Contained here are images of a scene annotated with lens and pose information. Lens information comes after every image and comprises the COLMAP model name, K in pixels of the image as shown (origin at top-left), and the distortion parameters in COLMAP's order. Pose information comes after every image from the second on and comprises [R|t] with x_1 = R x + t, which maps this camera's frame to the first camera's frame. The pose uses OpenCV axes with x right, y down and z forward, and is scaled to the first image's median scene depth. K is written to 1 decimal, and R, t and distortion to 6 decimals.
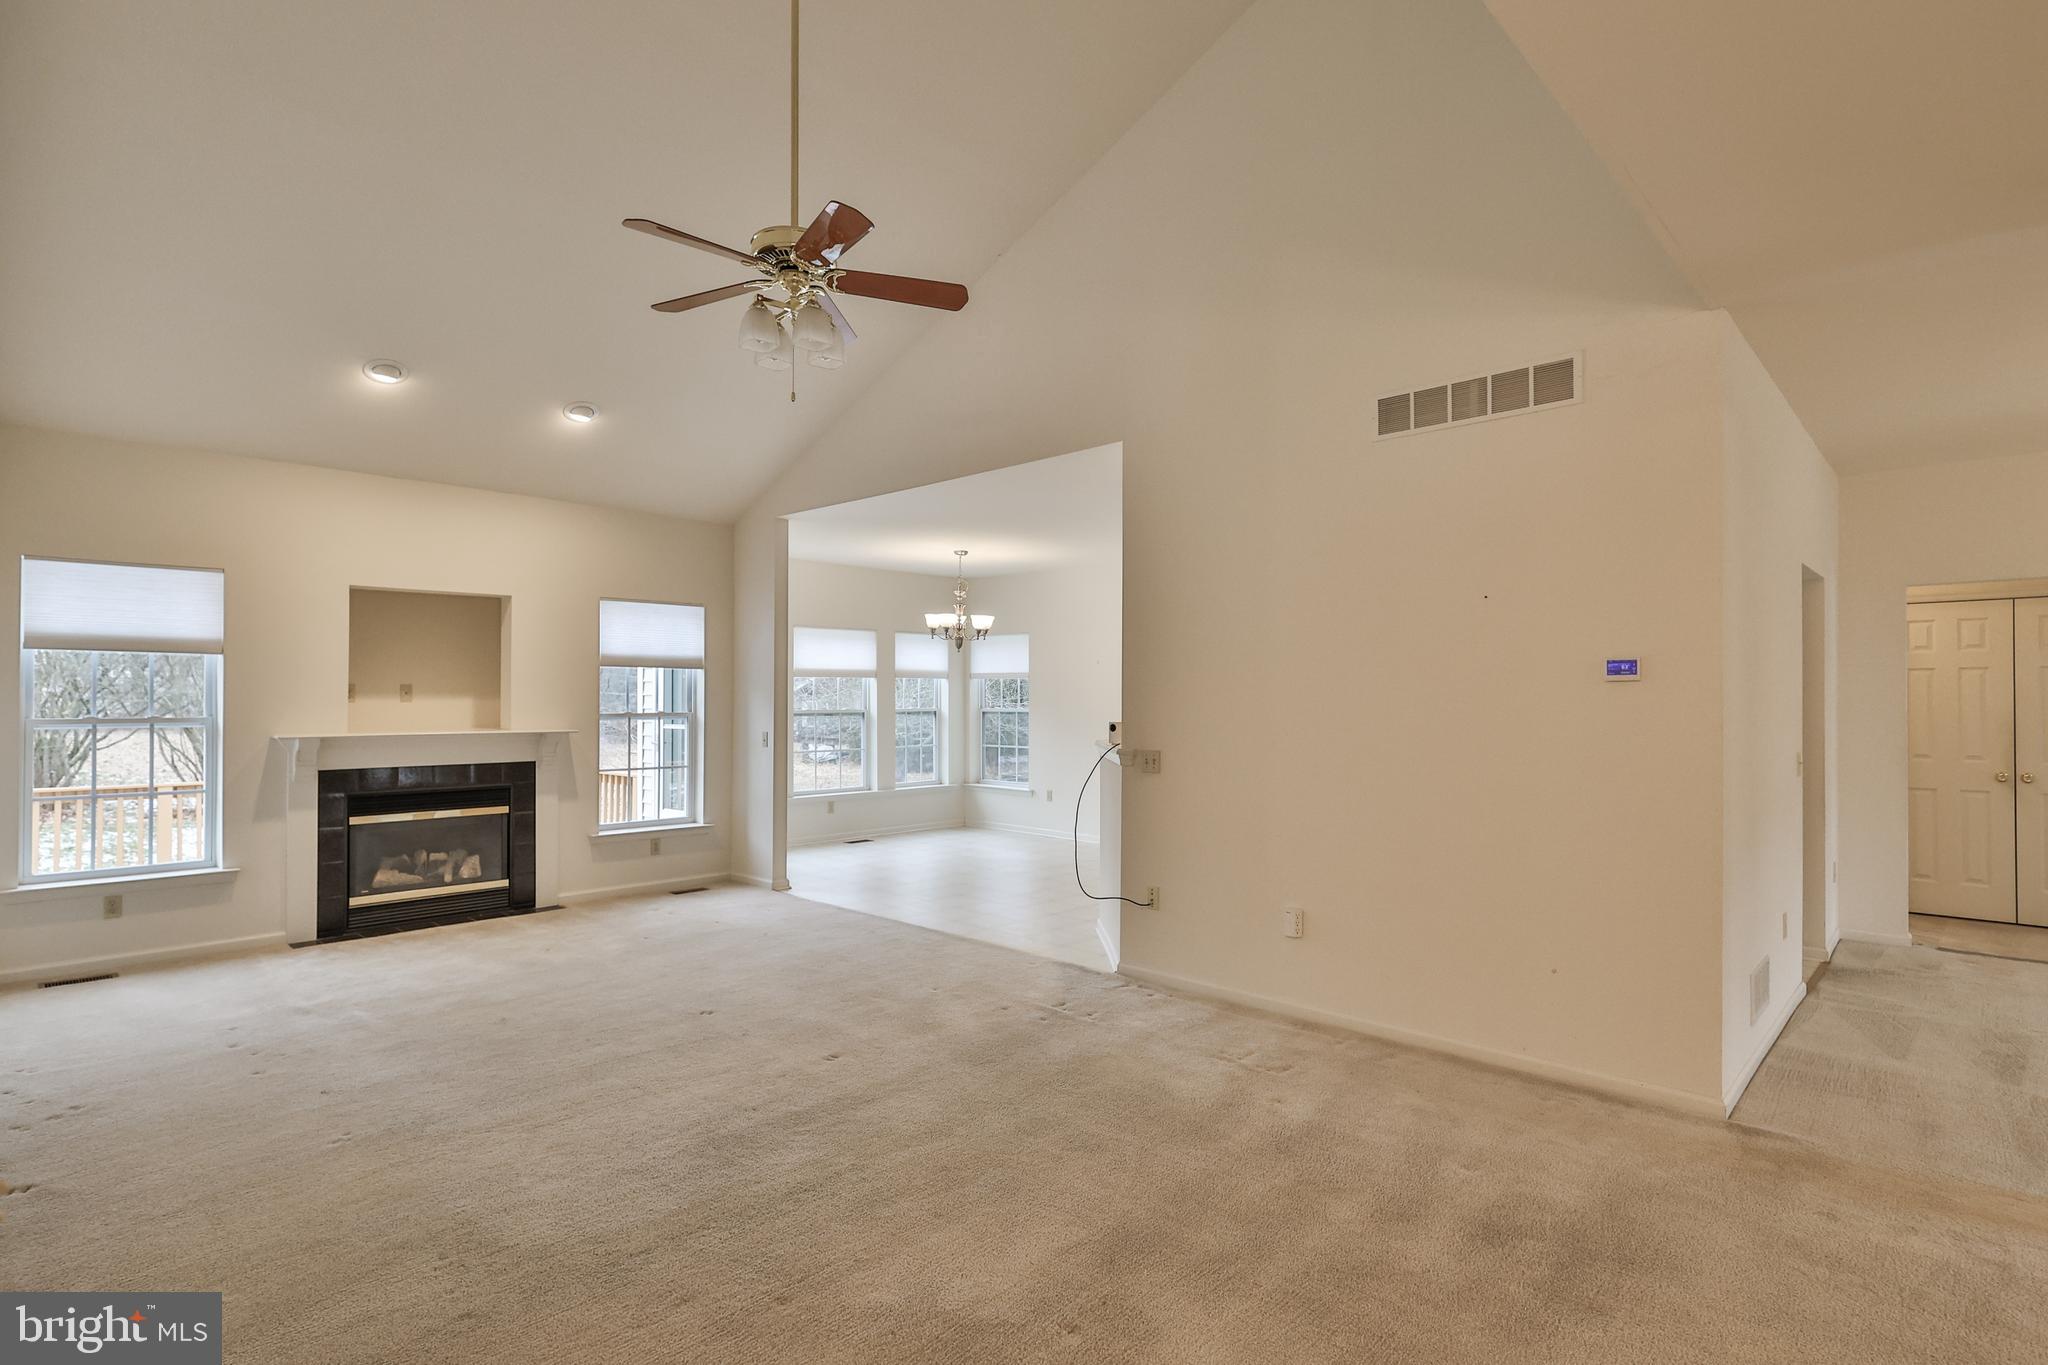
lens RADIAL K [[1013.6, 0, 1030.7], [0, 1013.6, 685.9], [0, 0, 1]] dist [-0.006696, 0.002063]
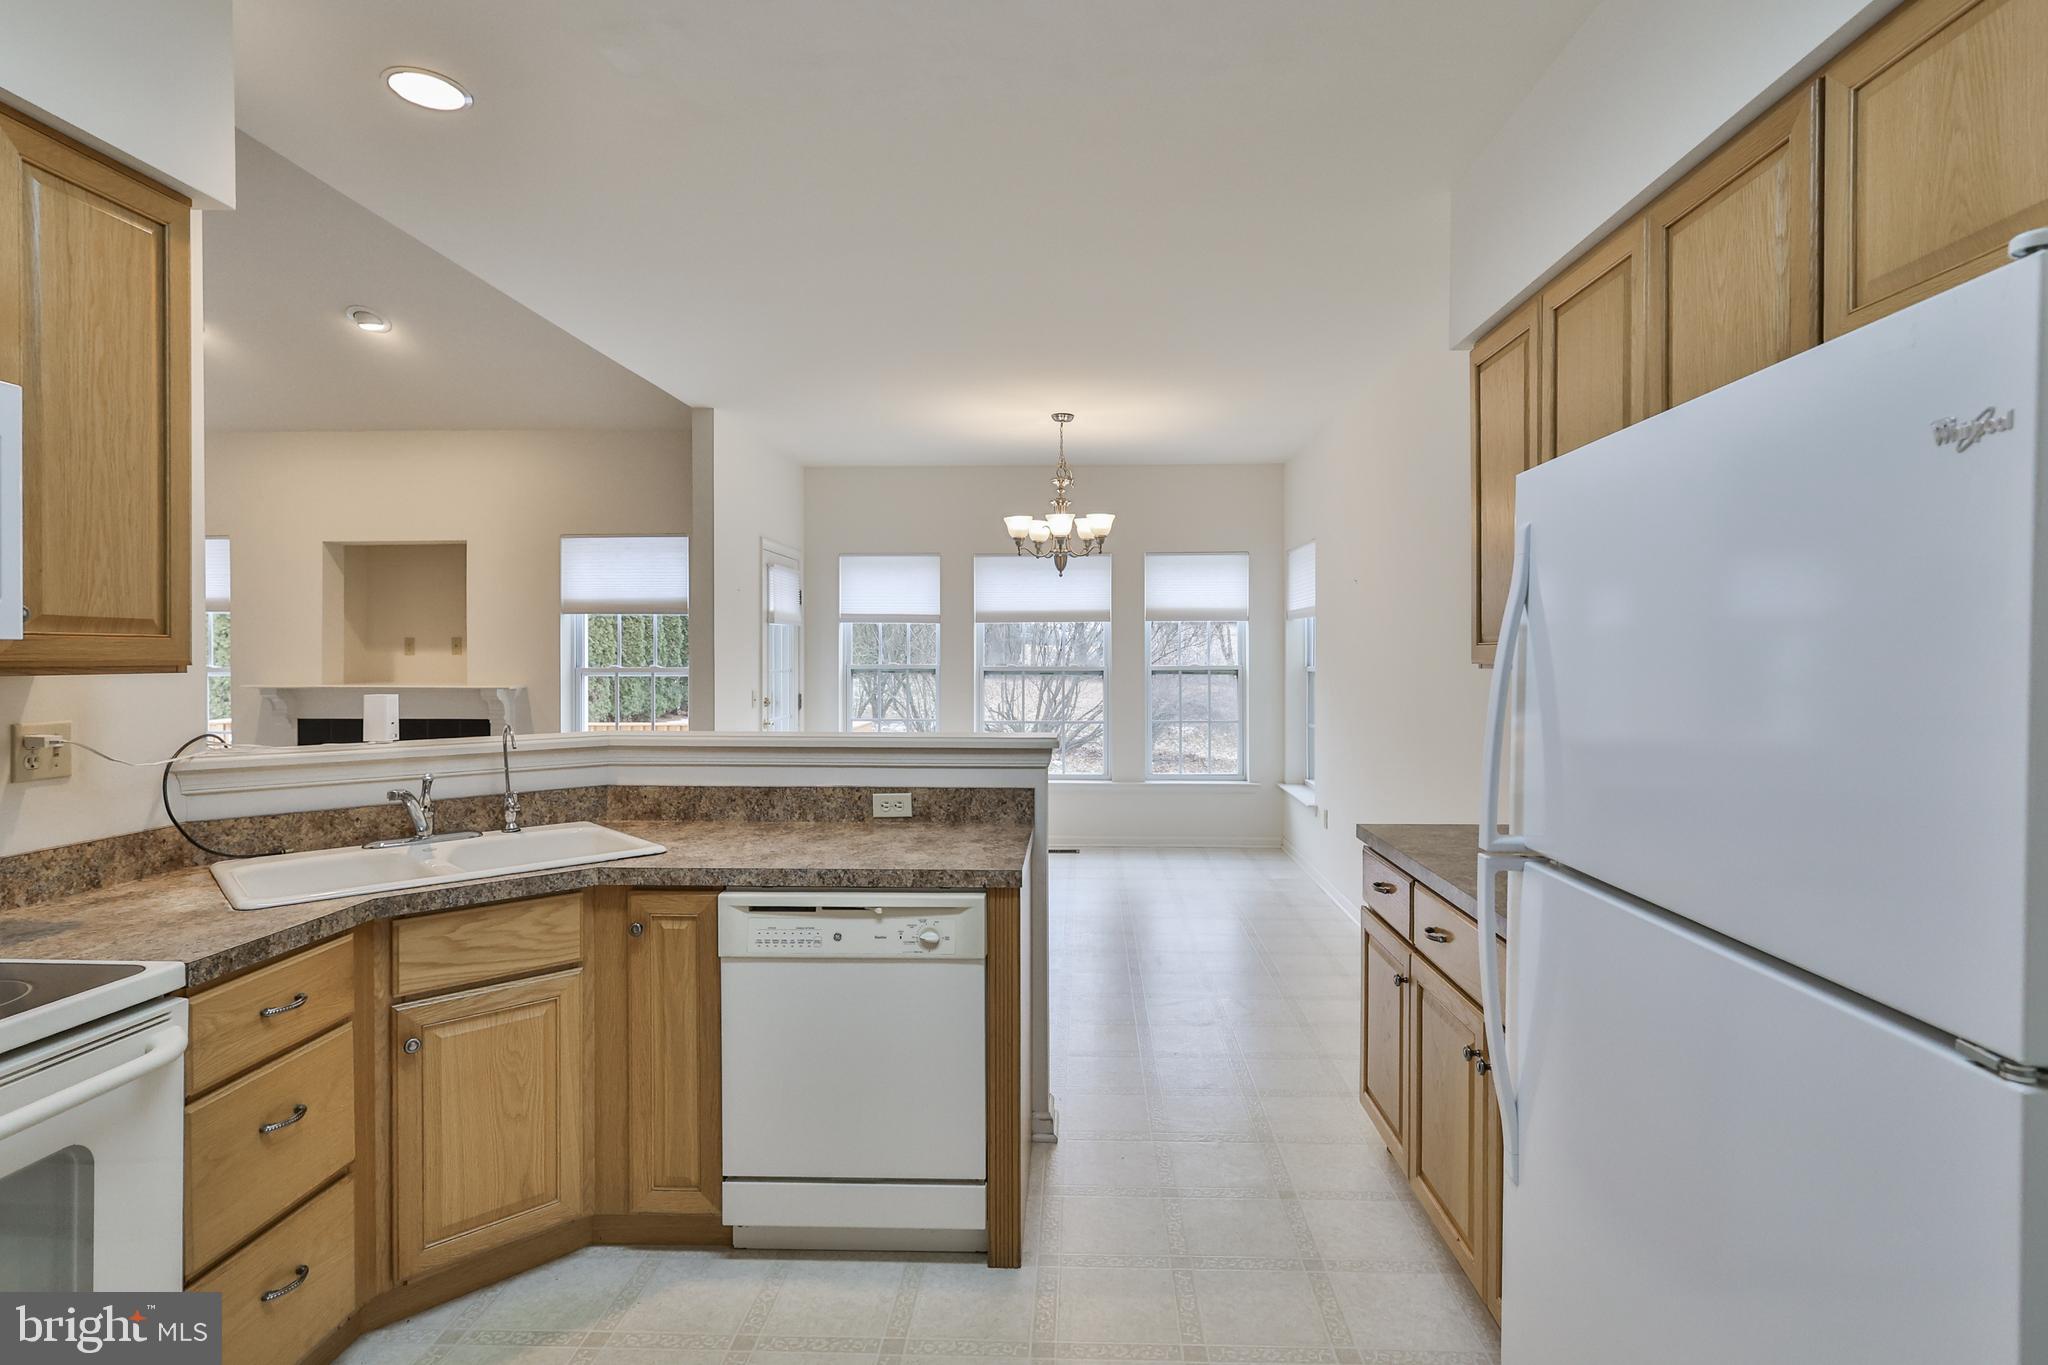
lens RADIAL K [[1013.6, 0, 1066.9], [0, 1013.6, 664.0], [0, 0, 1]] dist [-0.006696, 0.002063]
pose [[0.672573, 0.006693, -0.740001, 0.560992], [0.011920, 0.999731, 0.019877, 0.013014], [0.739935, -0.022190, 0.672312, 0.795972]]
